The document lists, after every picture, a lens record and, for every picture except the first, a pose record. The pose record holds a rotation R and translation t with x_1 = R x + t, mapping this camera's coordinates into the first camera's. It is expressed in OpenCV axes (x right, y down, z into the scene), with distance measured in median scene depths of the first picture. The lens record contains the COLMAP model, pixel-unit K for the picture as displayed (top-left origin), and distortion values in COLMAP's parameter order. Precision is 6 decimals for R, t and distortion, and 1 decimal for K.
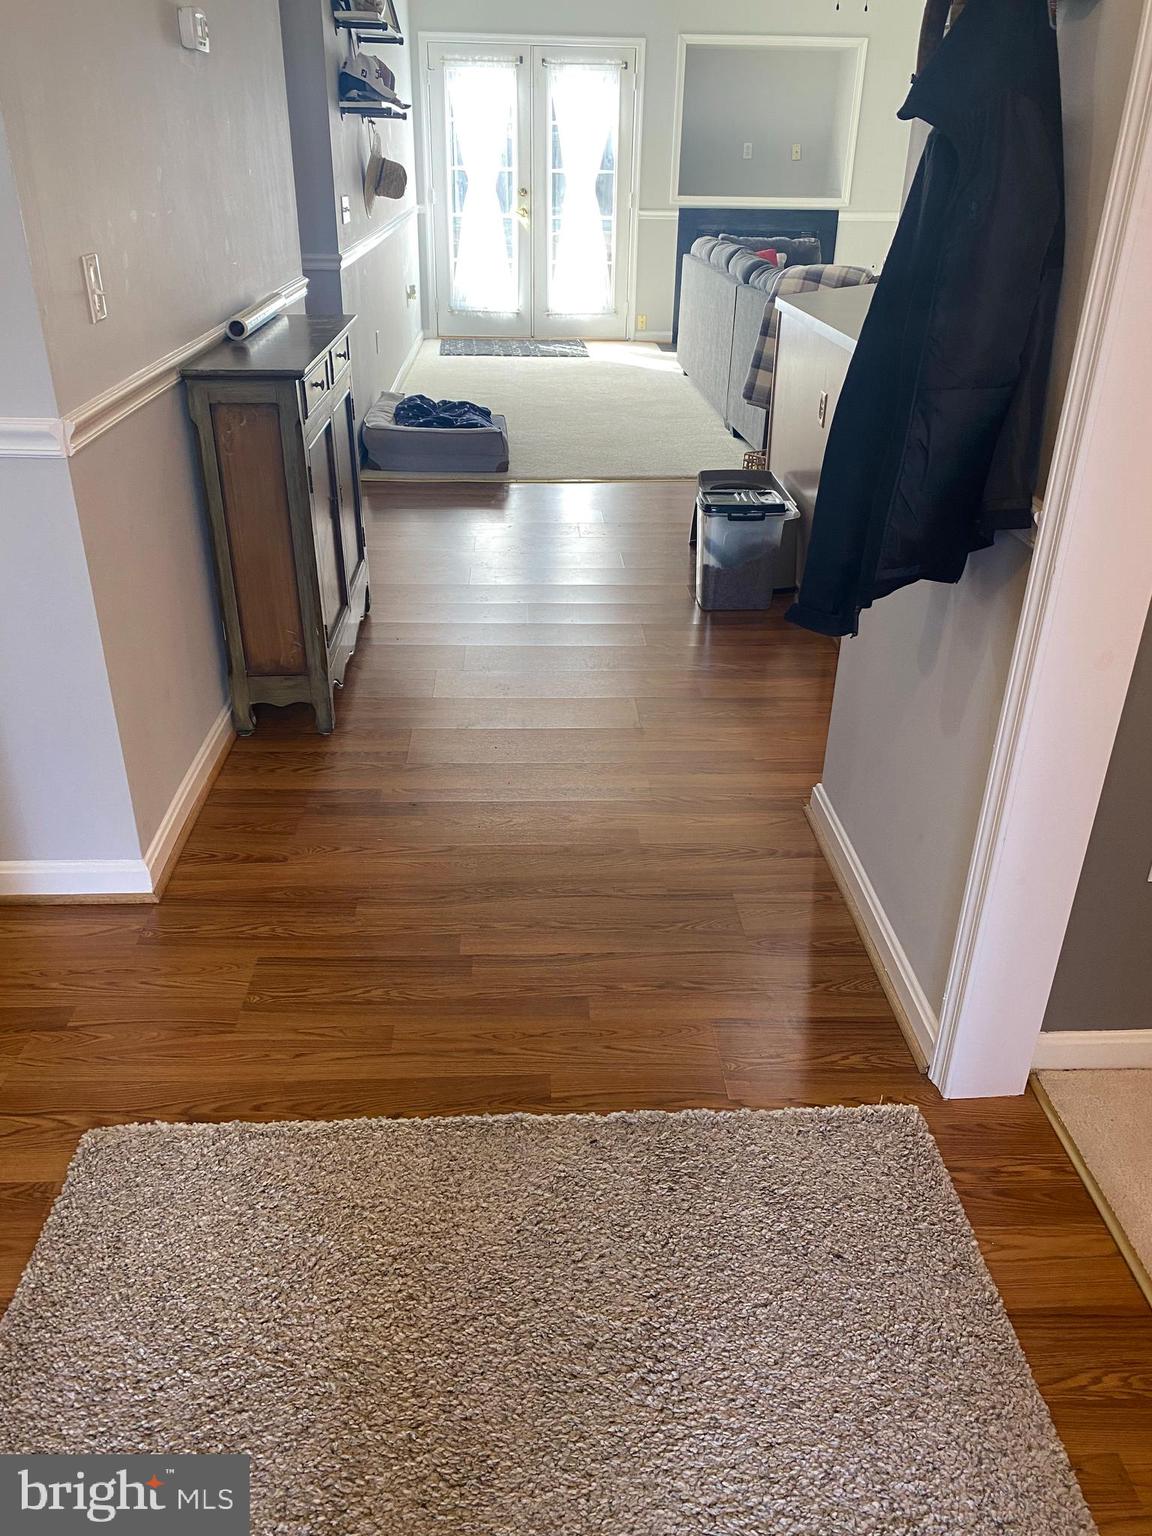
lens RADIAL K [[1182.9, 0, 575.2], [0, 1182.9, 775.9], [0, 0, 1]] dist [0.027525, -0.028422]
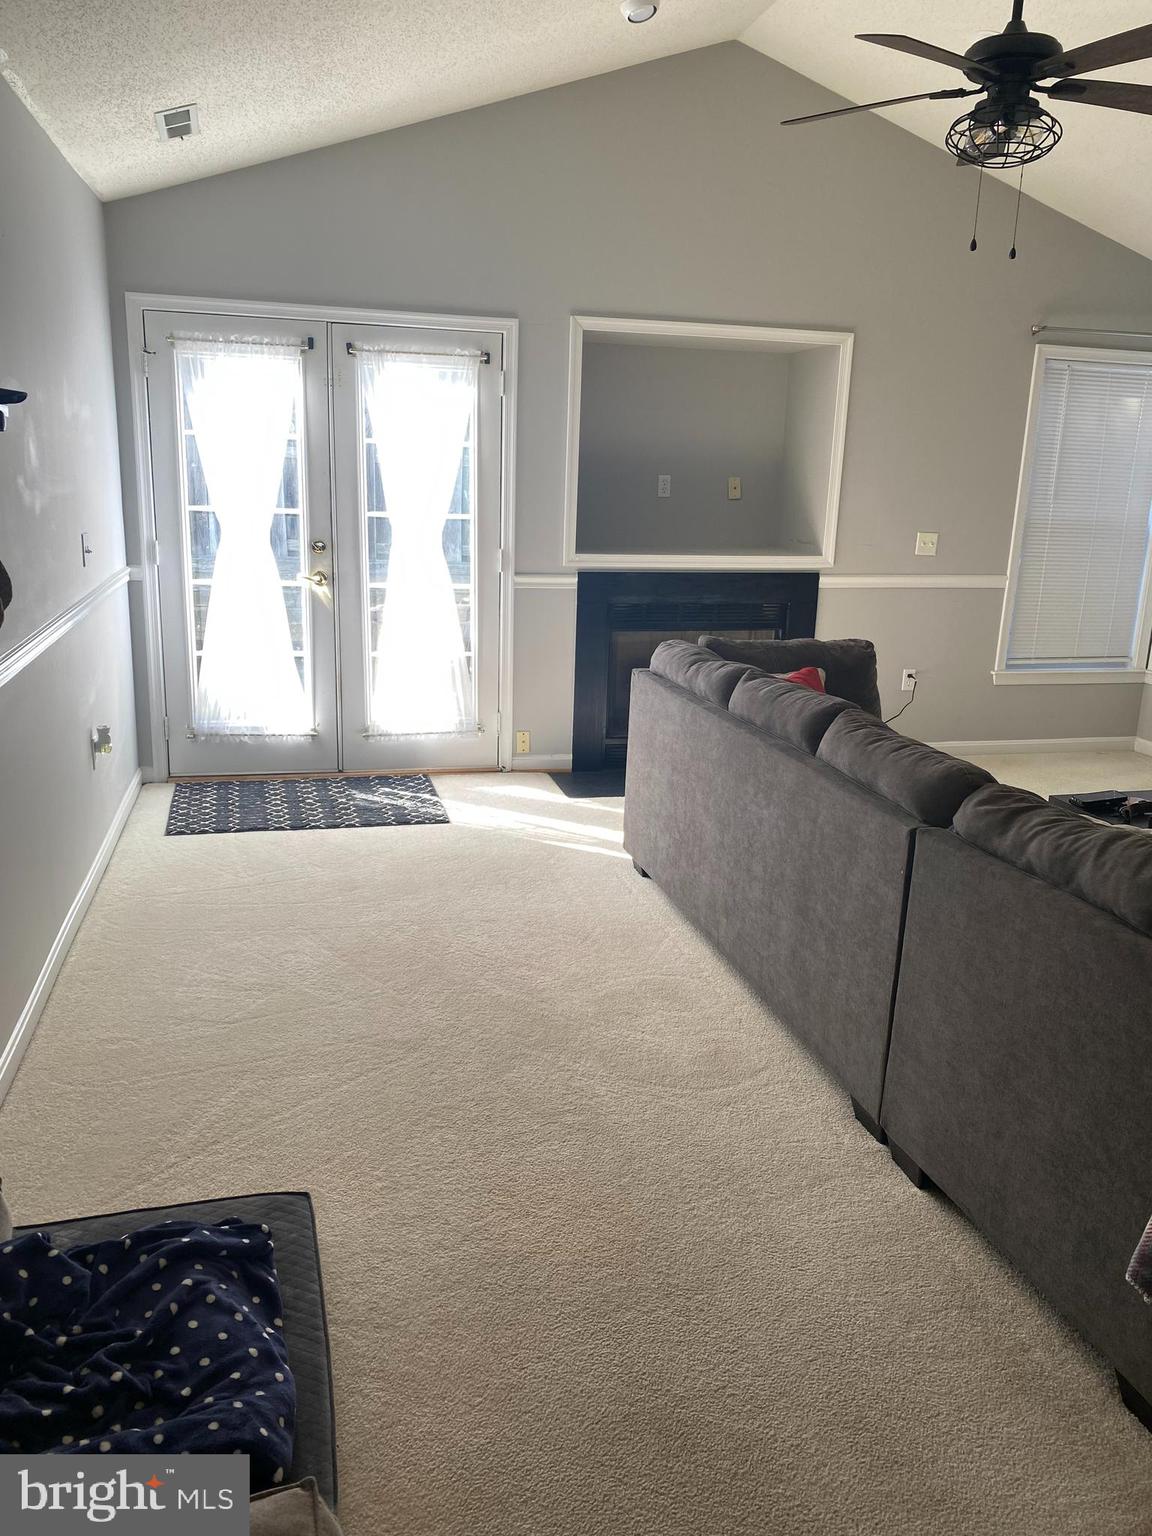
lens RADIAL K [[1182.9, 0, 589.6], [0, 1182.9, 768.5], [0, 0, 1]] dist [0.027525, -0.028422]
pose [[0.980097, -0.034541, 0.195493, -0.030747], [0.078554, 0.971851, -0.222115, -0.243977], [-0.182318, 0.233051, 0.955221, 0.441250]]
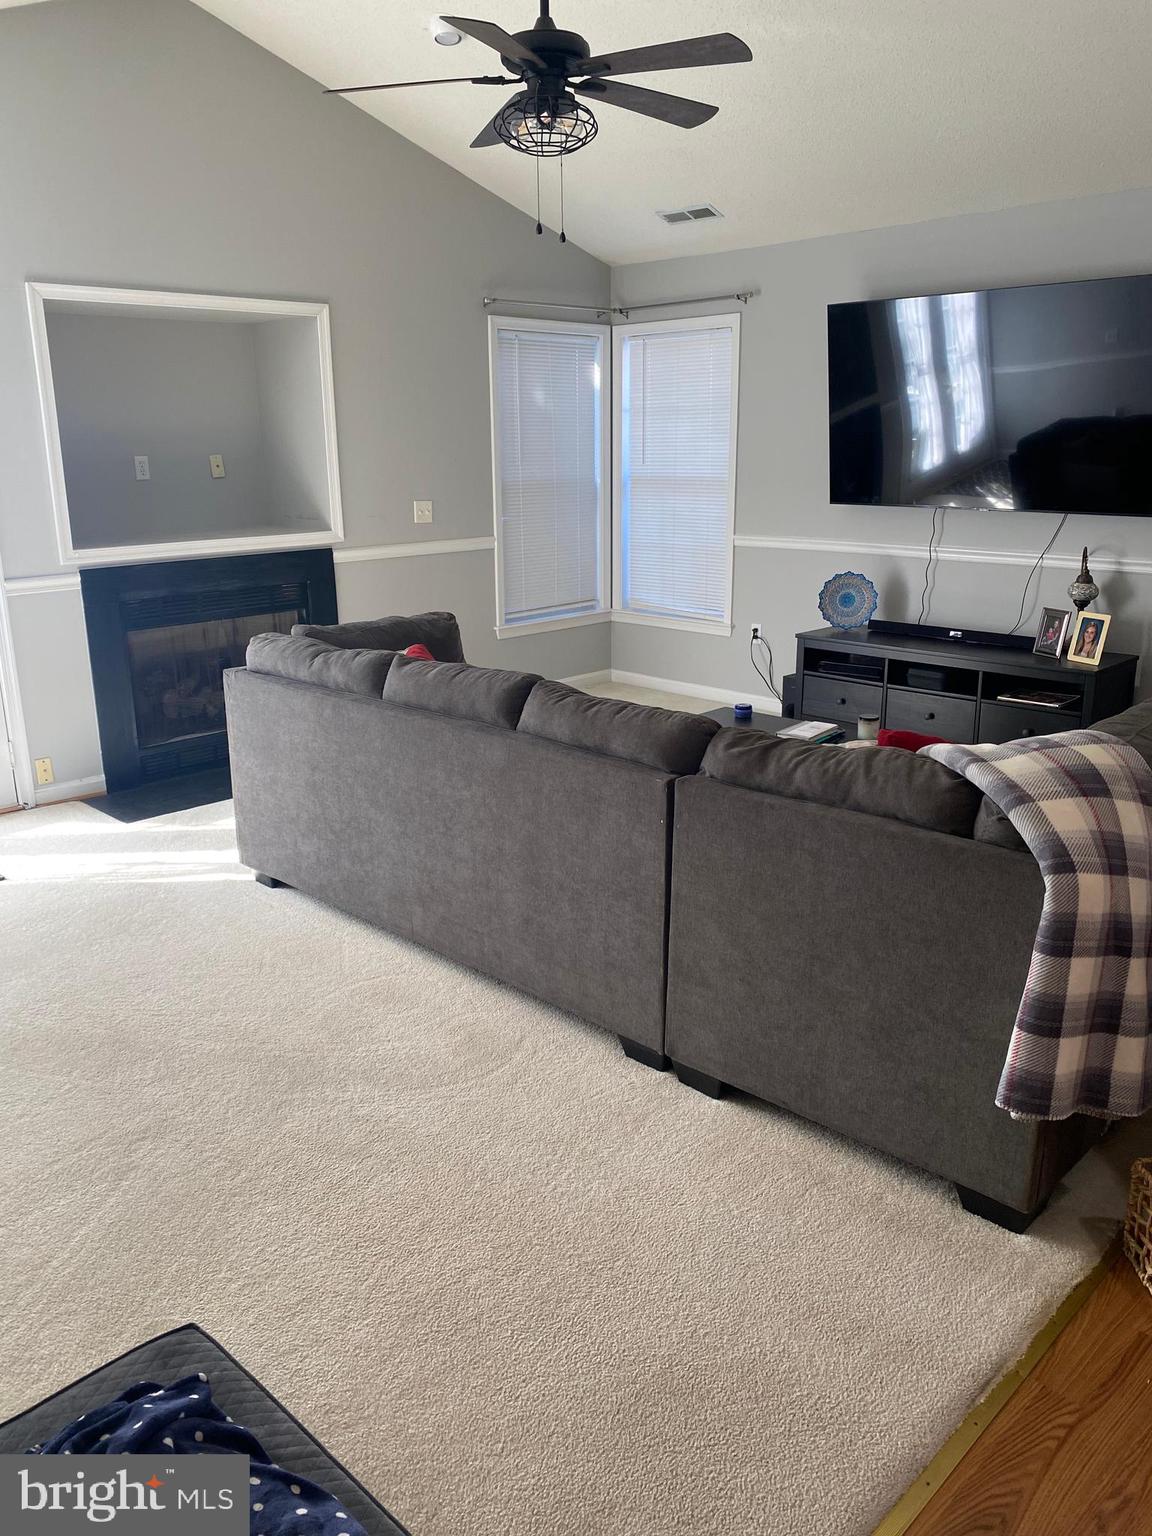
lens RADIAL K [[1182.9, 0, 590.3], [0, 1182.9, 759.3], [0, 0, 1]] dist [0.027525, -0.028422]
pose [[0.741255, -0.200879, 0.640460, -0.107303], [0.334698, 0.937699, -0.093264, -0.269024], [-0.581824, 0.283493, 0.762308, 0.476021]]
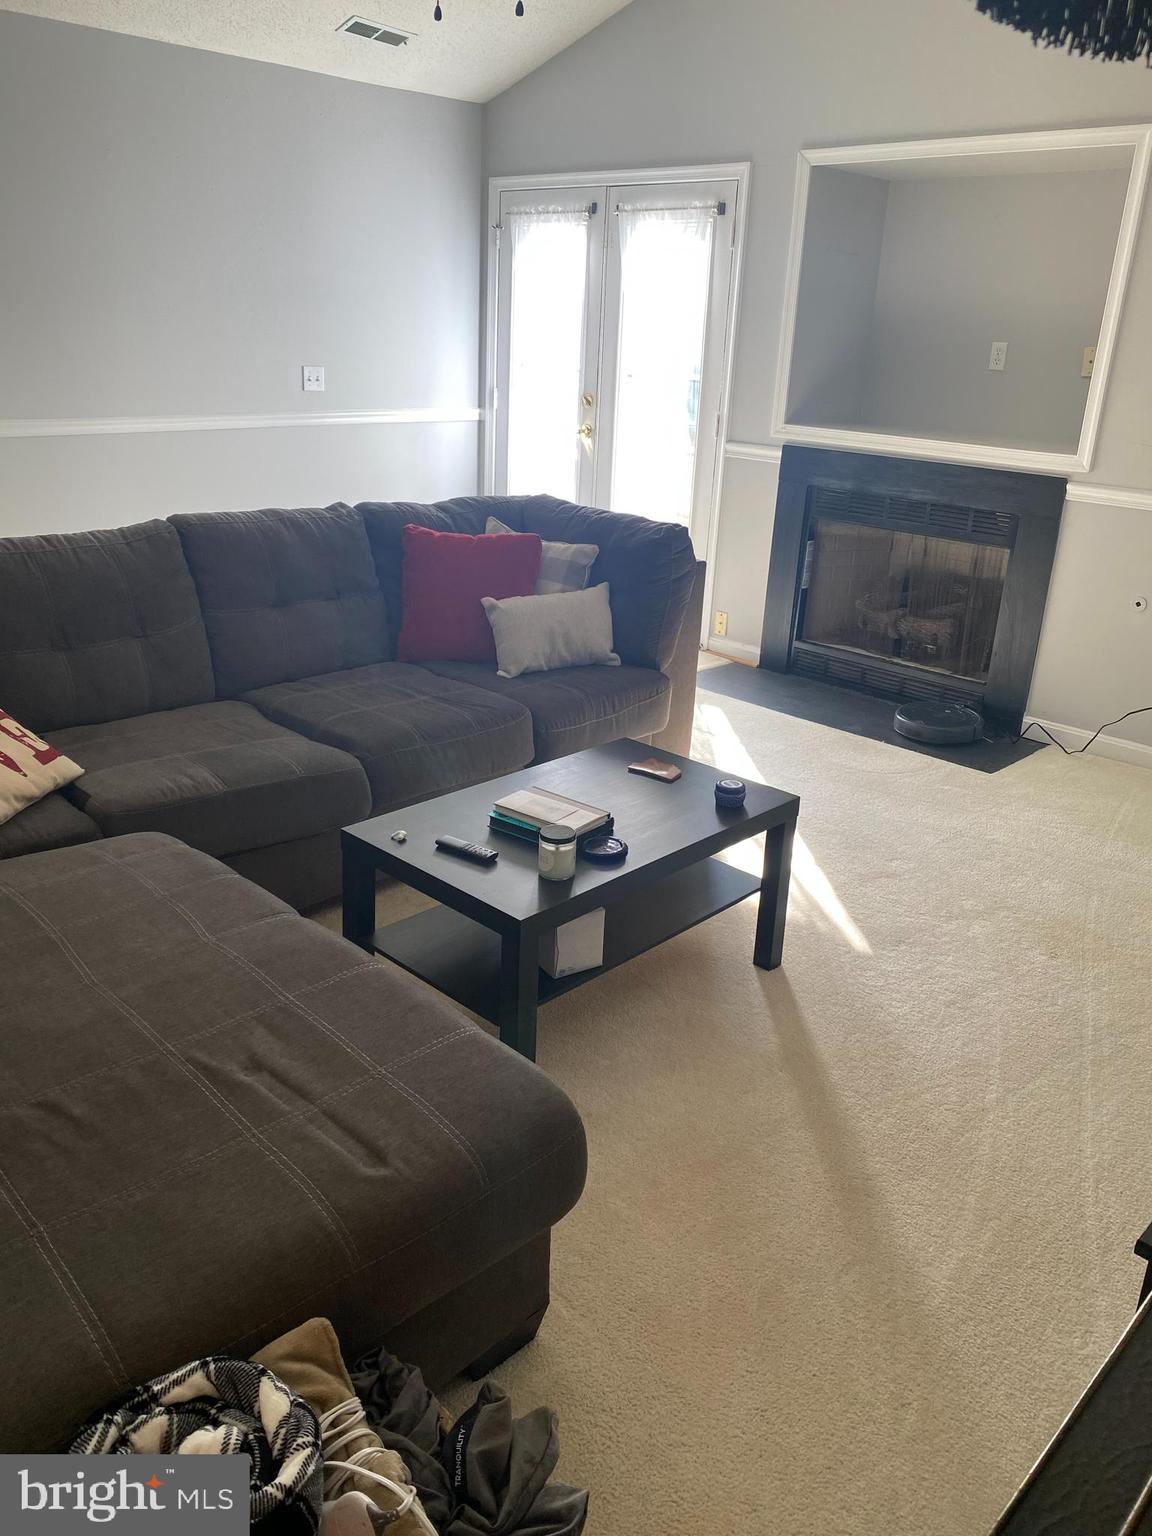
lens RADIAL K [[1182.9, 0, 572.6], [0, 1182.9, 725.5], [0, 0, 1]] dist [0.027525, -0.028422]
pose [[0.669730, 0.252419, -0.698388, 0.444495], [-0.378507, 0.925157, -0.028595, -0.307916], [0.638900, 0.283495, 0.715148, 0.588215]]
